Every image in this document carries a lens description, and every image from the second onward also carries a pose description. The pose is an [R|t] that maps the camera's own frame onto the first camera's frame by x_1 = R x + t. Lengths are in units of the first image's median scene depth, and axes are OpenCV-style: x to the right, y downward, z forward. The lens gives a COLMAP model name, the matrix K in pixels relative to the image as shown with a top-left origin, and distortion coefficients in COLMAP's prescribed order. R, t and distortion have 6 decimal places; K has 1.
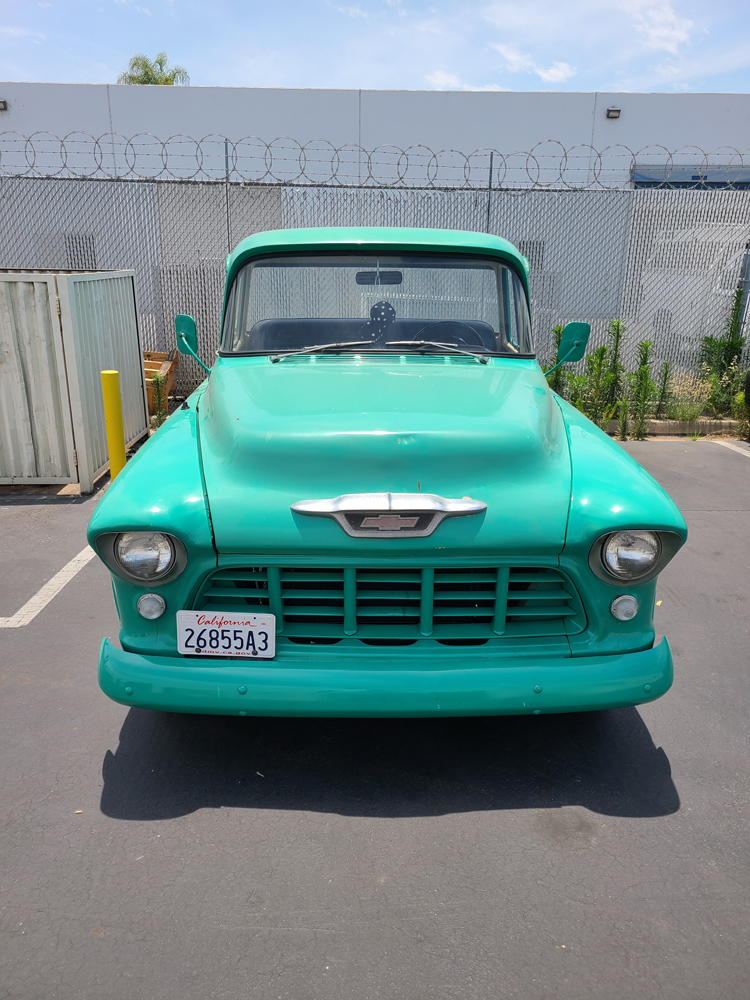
lens RADIAL K [[745.7, 0, 382.7], [0, 745.7, 486.9], [0, 0, 1]] dist [0.052081, -0.039555]
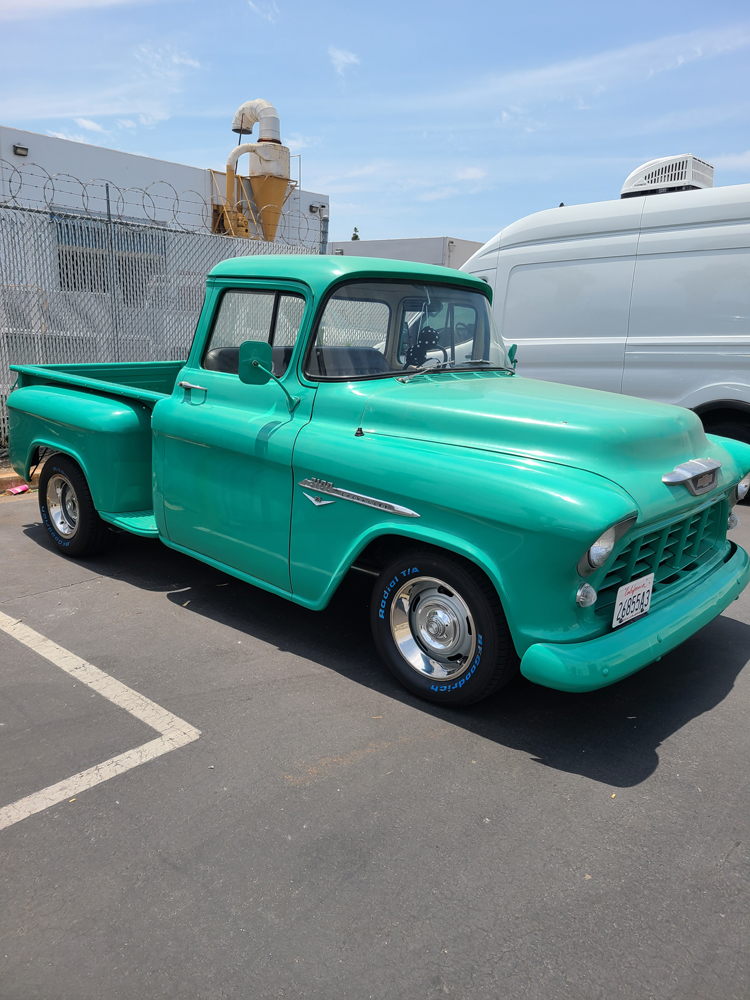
lens RADIAL K [[745.7, 0, 382.7], [0, 745.7, 486.9], [0, 0, 1]] dist [0.052081, -0.039555]
pose [[0.683992, -0.143698, 0.715197, -0.358723], [0.183183, 0.982826, 0.022279, -0.020909], [-0.706116, 0.115773, 0.698568, 0.121556]]
